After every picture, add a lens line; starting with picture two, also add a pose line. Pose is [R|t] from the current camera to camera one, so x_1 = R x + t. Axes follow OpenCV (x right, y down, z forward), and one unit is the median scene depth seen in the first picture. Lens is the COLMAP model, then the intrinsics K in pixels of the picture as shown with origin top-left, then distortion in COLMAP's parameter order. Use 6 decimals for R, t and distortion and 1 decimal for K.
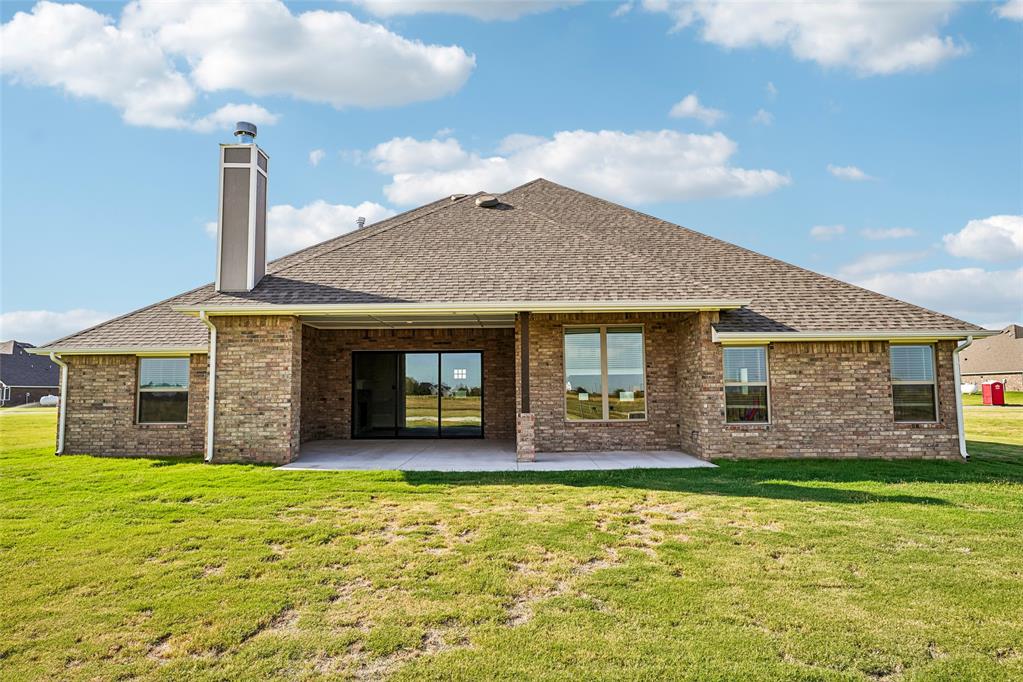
lens RADIAL K [[612.3, 0, 511.5], [0, 612.3, 341.0], [0, 0, 1]] dist [-0.000199, -0.000614]
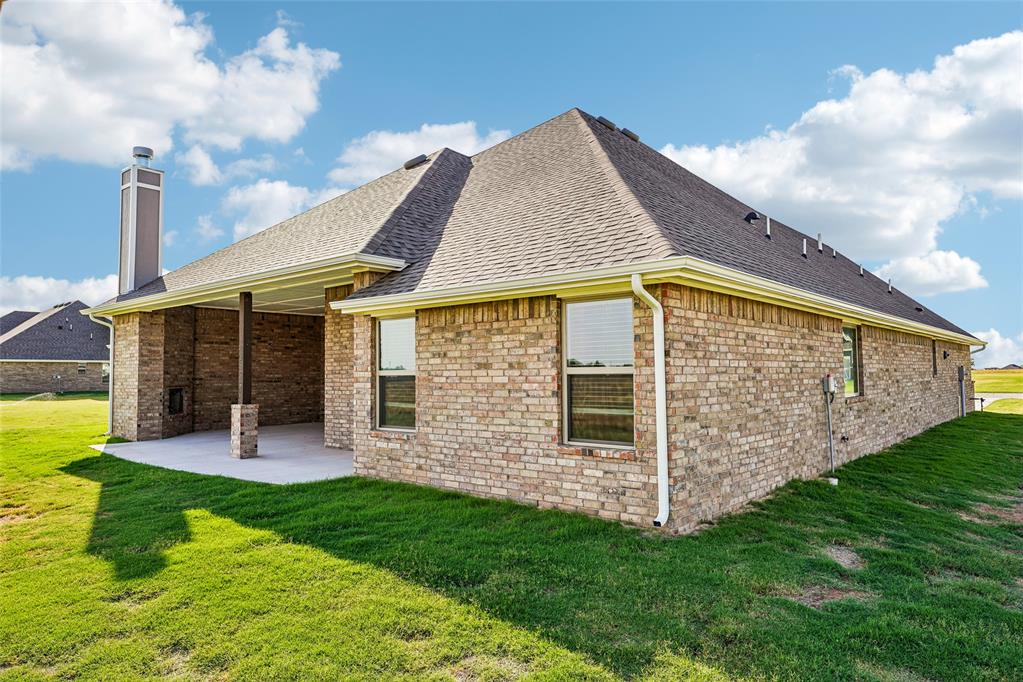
lens RADIAL K [[647.1, 0, 511.5], [0, 647.1, 341.0], [0, 0, 1]] dist [0.001870, 0.000465]
pose [[0.773885, -0.030872, -0.632573, 0.937680], [0.057472, 0.998113, 0.021600, 0.025858], [0.630713, -0.053071, 0.774199, 0.512326]]
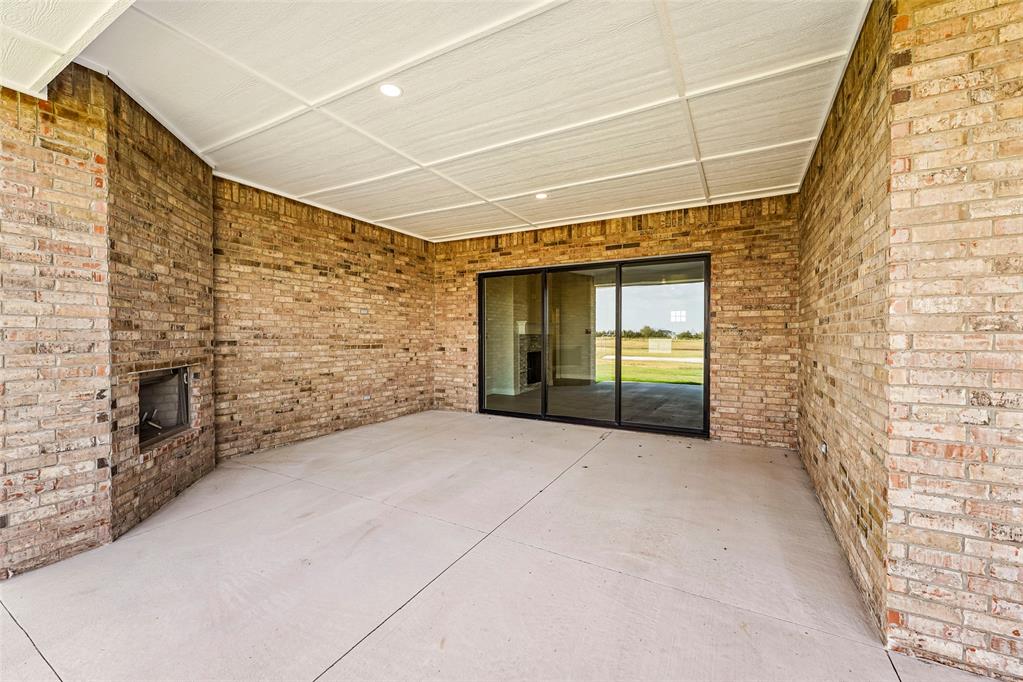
lens RADIAL K [[406.9, 0, 511.5], [0, 406.9, 341.0], [0, 0, 1]] dist [-0.001927, -0.000183]
pose [[0.881730, 0.013804, -0.471552, -0.047767], [0.033785, 0.995158, 0.092304, 0.070771], [0.470543, -0.097319, 0.876994, 0.950799]]
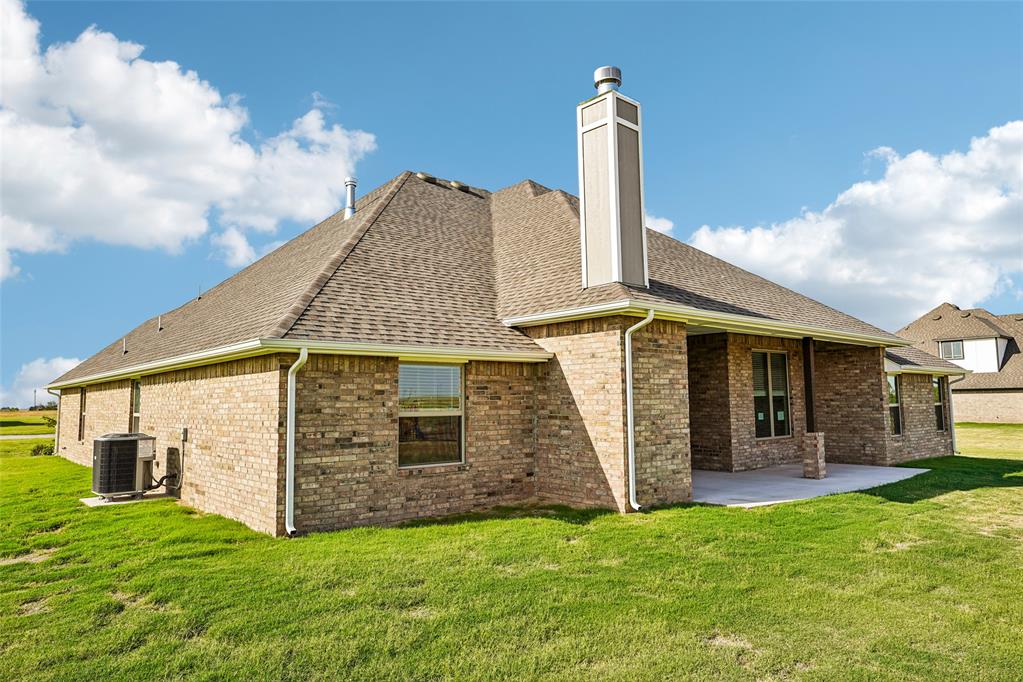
lens RADIAL K [[670.8, 0, 511.5], [0, 670.8, 341.0], [0, 0, 1]] dist [-0.000499, -0.000113]
pose [[0.743179, 0.062673, 0.666151, -1.156721], [-0.051414, 0.998009, -0.036535, 0.028433], [-0.667115, -0.007098, 0.744921, 0.482005]]
